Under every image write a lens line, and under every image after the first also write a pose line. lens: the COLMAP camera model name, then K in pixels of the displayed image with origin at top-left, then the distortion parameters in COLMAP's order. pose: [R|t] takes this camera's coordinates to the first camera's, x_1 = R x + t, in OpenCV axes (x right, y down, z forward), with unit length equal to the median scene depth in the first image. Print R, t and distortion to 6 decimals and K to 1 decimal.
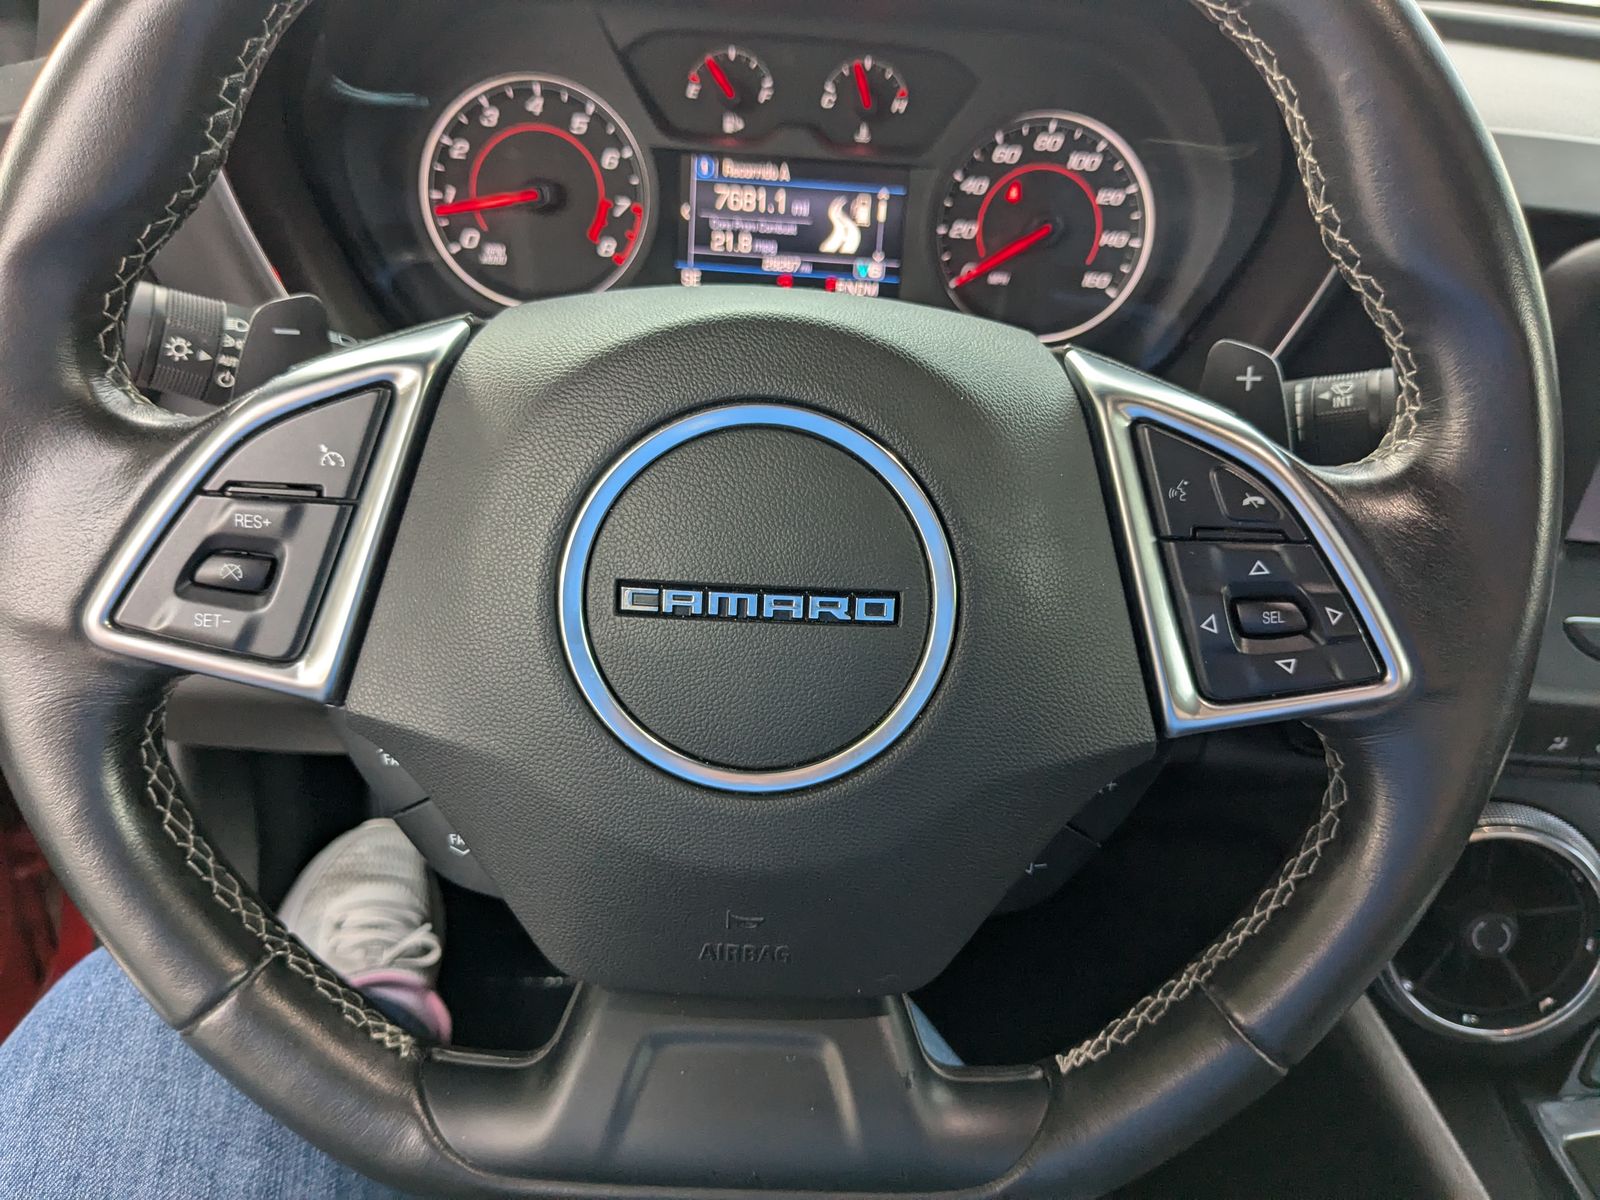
lens RADIAL K [[1271.6, 0, 791.4], [0, 1271.6, 654.7], [0, 0, 1]] dist [0.043228, -0.079919]
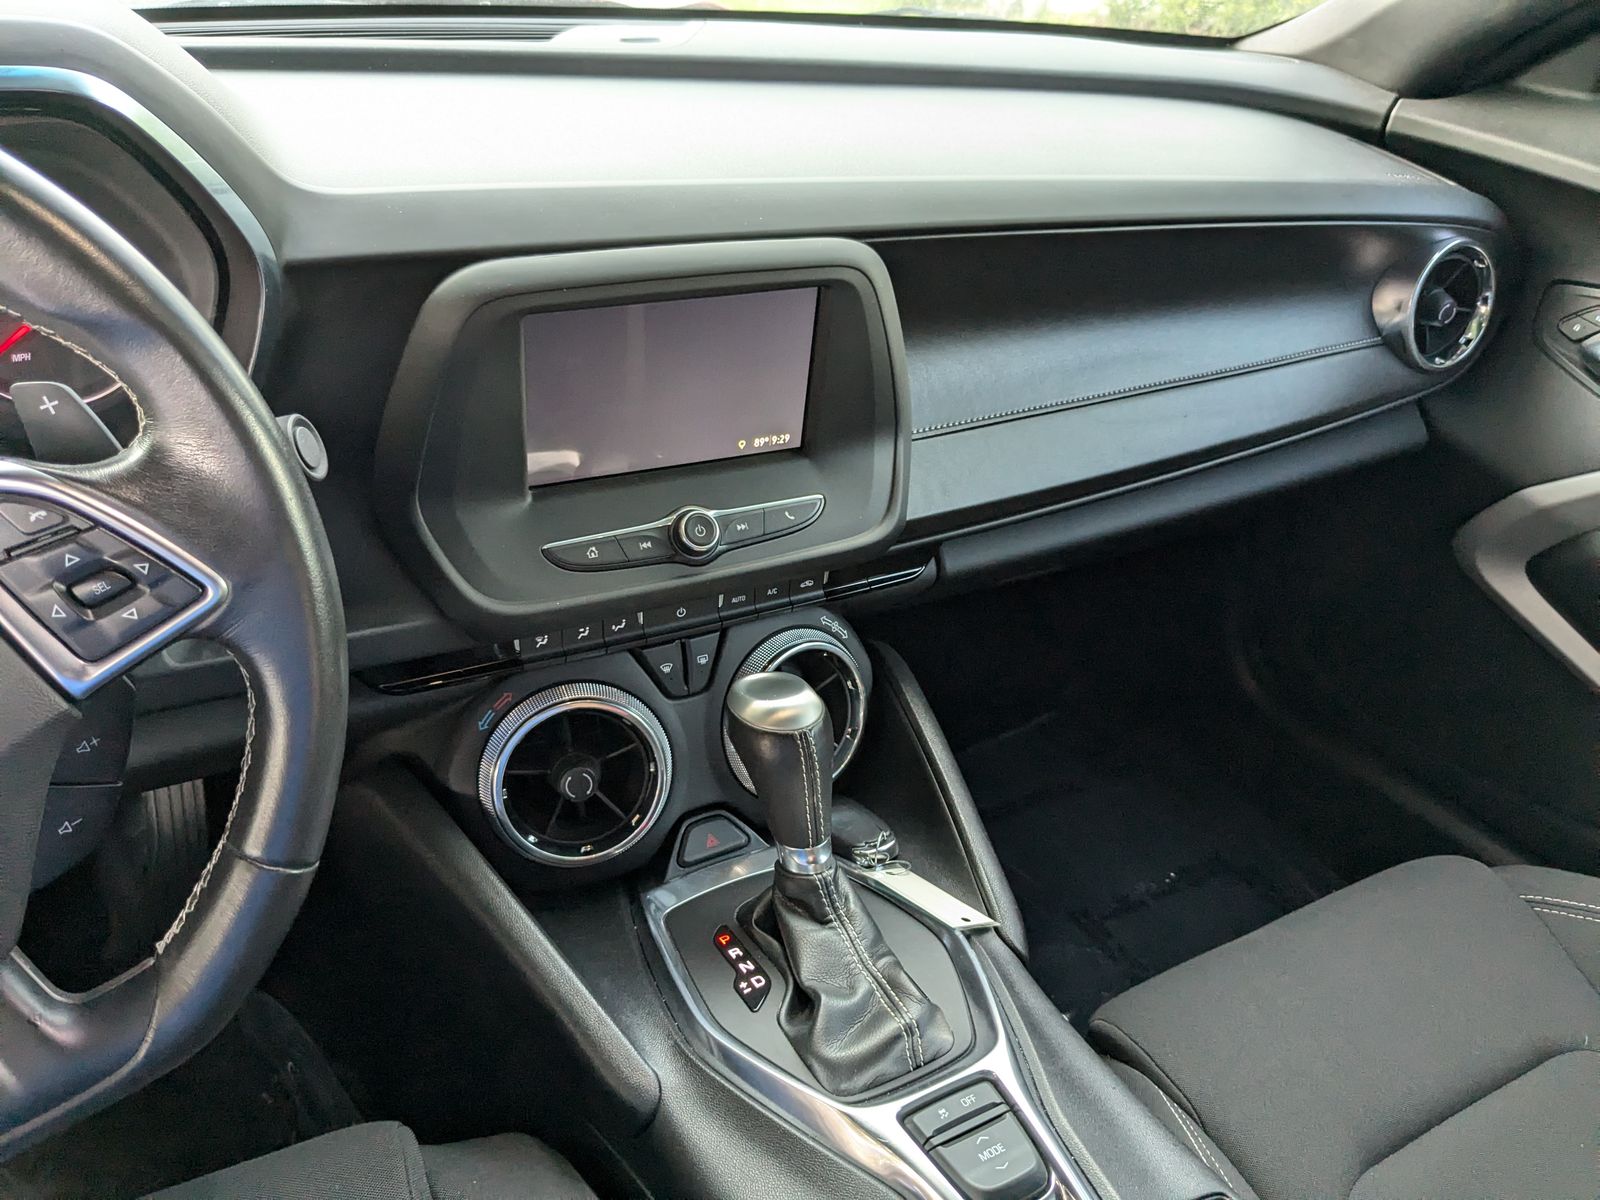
lens RADIAL K [[1271.6, 0, 796.0], [0, 1271.6, 602.1], [0, 0, 1]] dist [0.043228, -0.079919]
pose [[0.878233, -0.255482, 0.404272, 0.270300], [0.244755, 0.966362, 0.078997, -0.011302], [-0.410855, 0.029570, 0.911221, -0.303099]]
